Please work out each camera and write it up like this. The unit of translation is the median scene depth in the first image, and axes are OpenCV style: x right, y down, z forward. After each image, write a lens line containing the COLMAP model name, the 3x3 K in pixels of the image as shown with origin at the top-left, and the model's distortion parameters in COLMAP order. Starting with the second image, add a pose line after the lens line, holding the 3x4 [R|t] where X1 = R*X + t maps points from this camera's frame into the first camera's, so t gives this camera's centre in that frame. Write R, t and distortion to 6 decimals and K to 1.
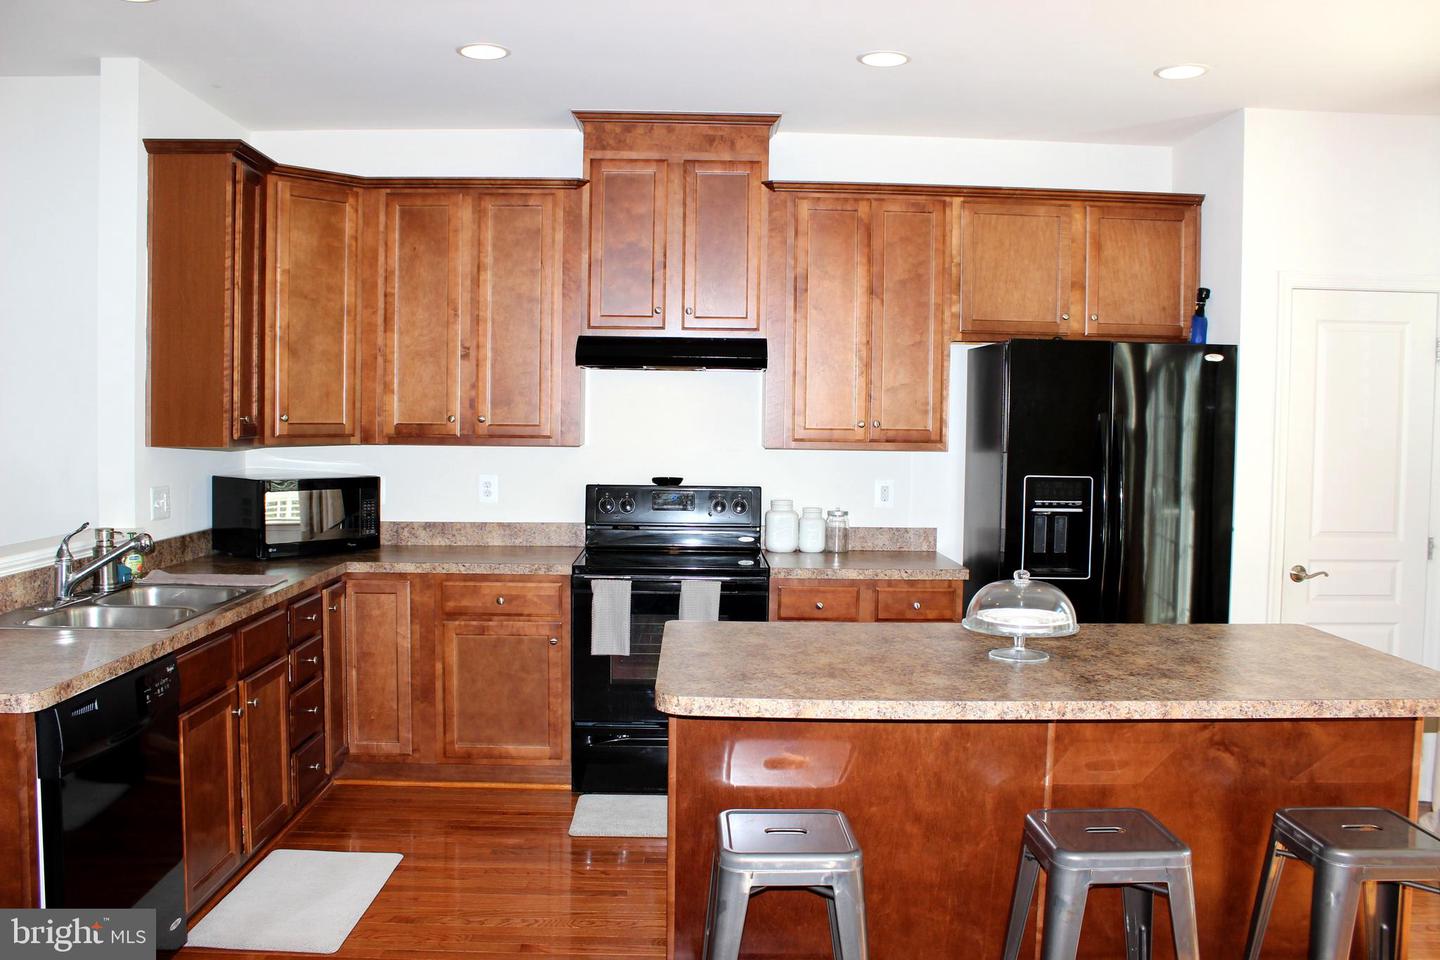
lens RADIAL K [[1202.1, 0, 720.0], [0, 1202.1, 480.0], [0, 0, 1]] dist [-0.158531, 0.144511]
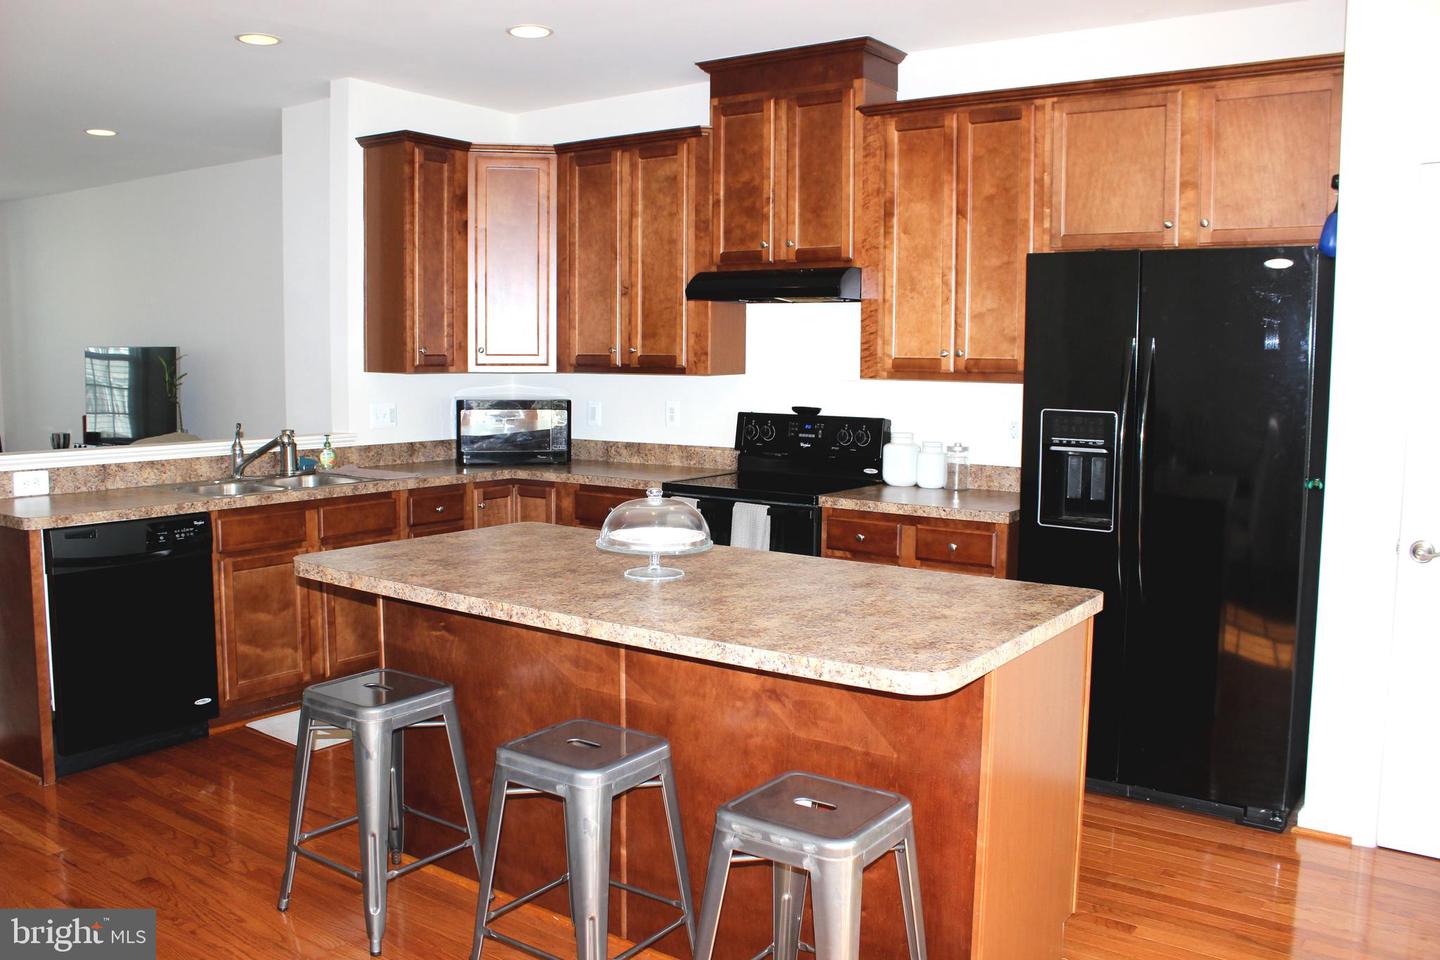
lens RADIAL K [[1202.1, 0, 720.0], [0, 1202.1, 480.0], [0, 0, 1]] dist [-0.158531, 0.144511]
pose [[0.804027, 0.055363, -0.592010, 0.539165], [-0.030359, 0.998179, 0.052115, 0.009538], [0.593818, -0.023929, 0.804244, 0.137437]]
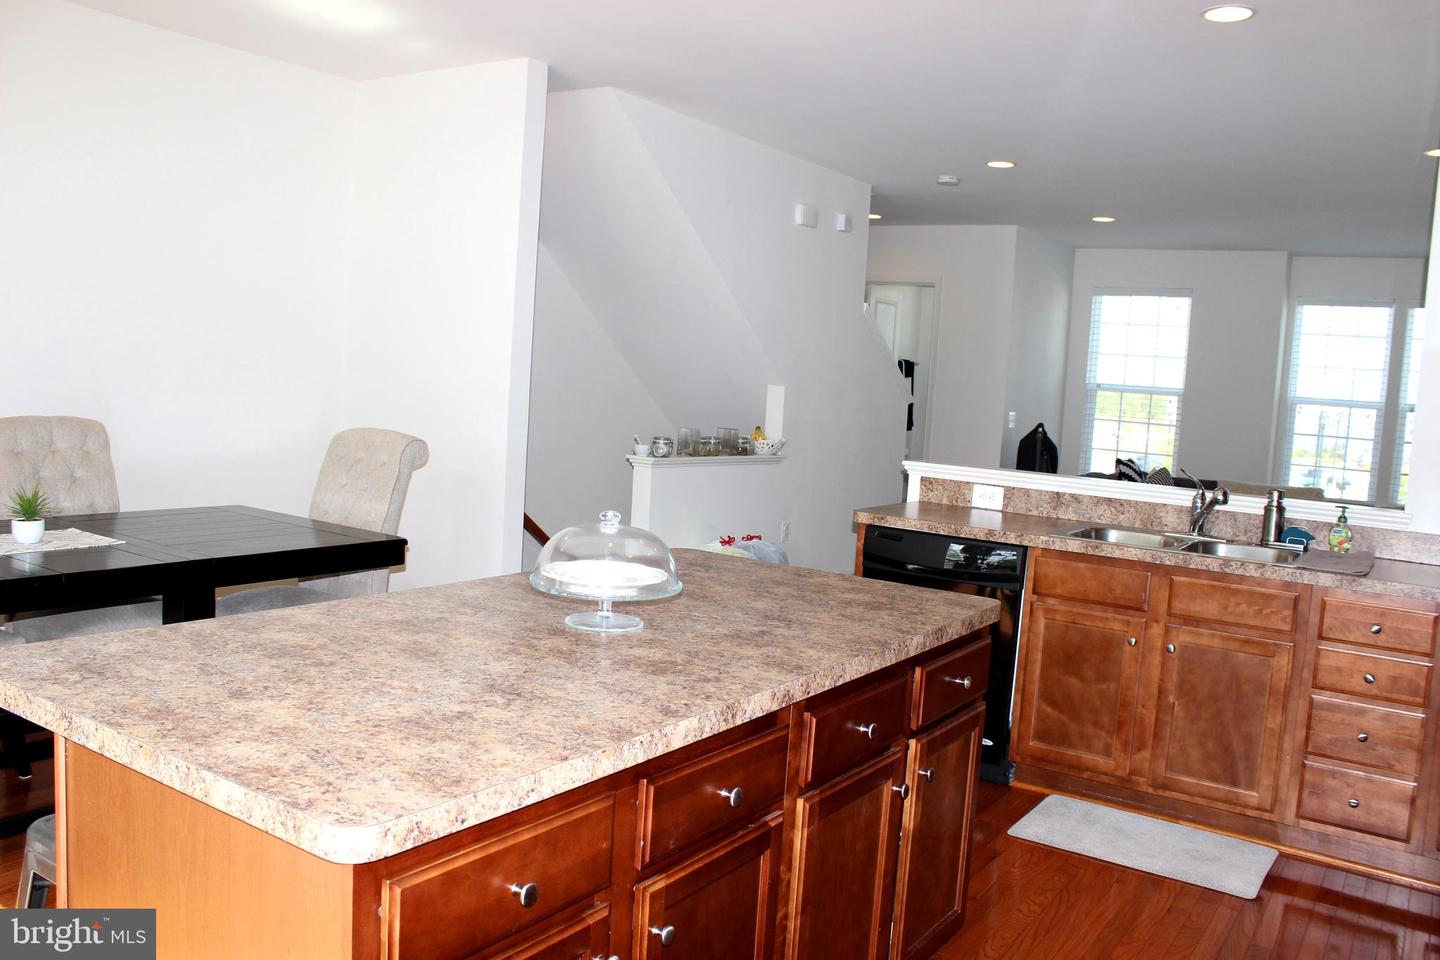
lens RADIAL K [[1202.1, 0, 720.0], [0, 1202.1, 480.0], [0, 0, 1]] dist [-0.158531, 0.144511]
pose [[-0.574518, 0.021486, -0.818210, 0.504482], [-0.118198, 0.986999, 0.108913, -0.018139], [0.809912, 0.159283, -0.564509, 0.884529]]
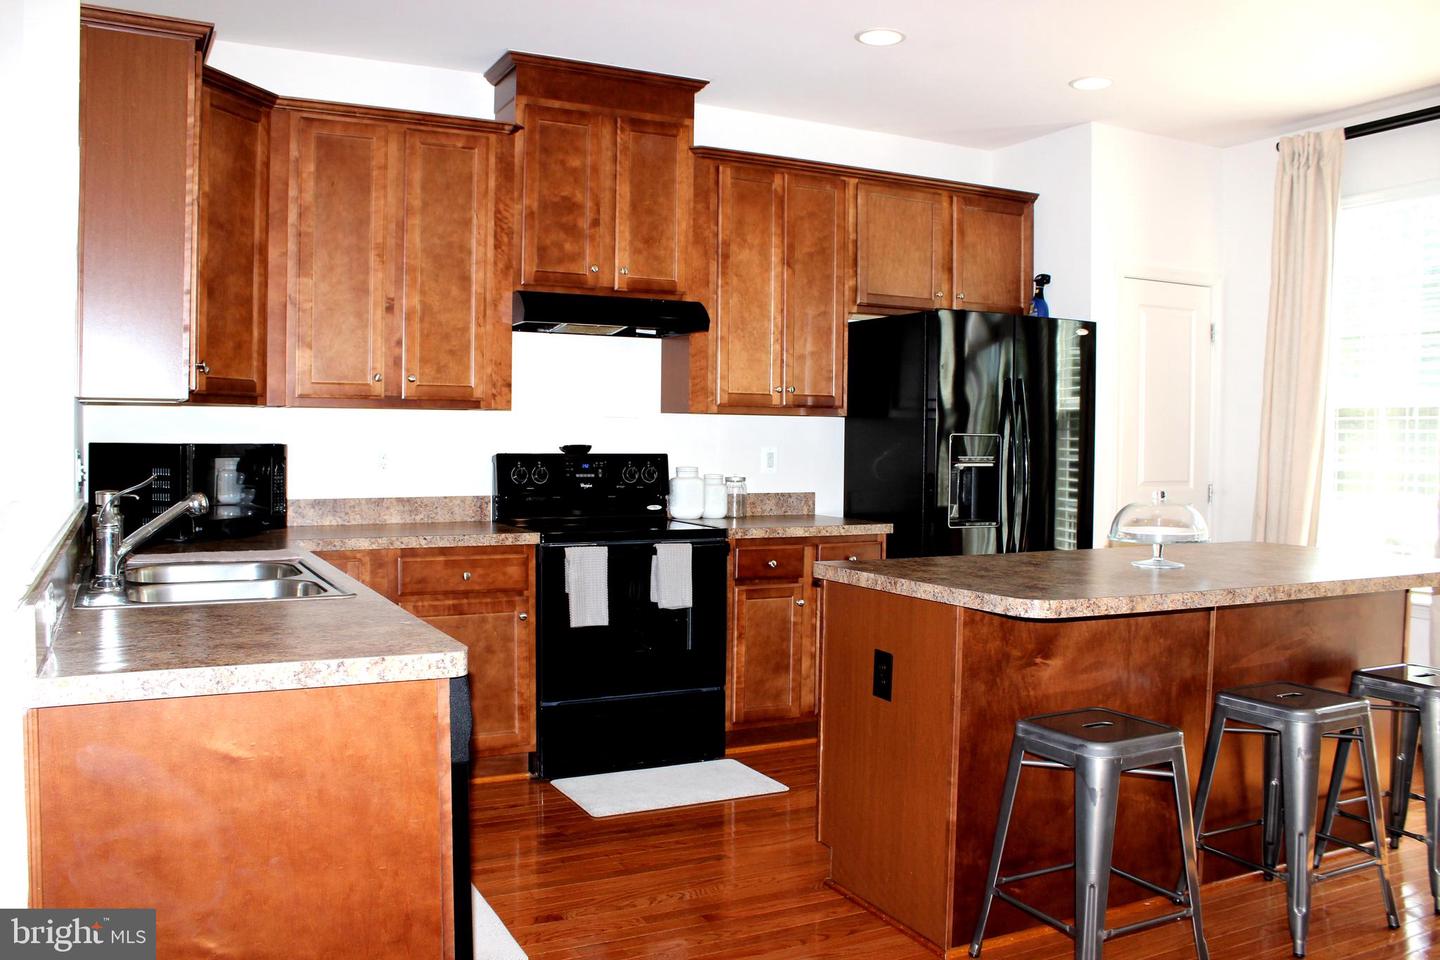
lens RADIAL K [[1202.1, 0, 720.0], [0, 1202.1, 480.0], [0, 0, 1]] dist [-0.158531, 0.144511]
pose [[0.898538, -0.020499, 0.438418, -0.382897], [0.027020, 0.999598, -0.008640, 0.039149], [-0.438064, 0.019610, 0.898730, 0.095884]]
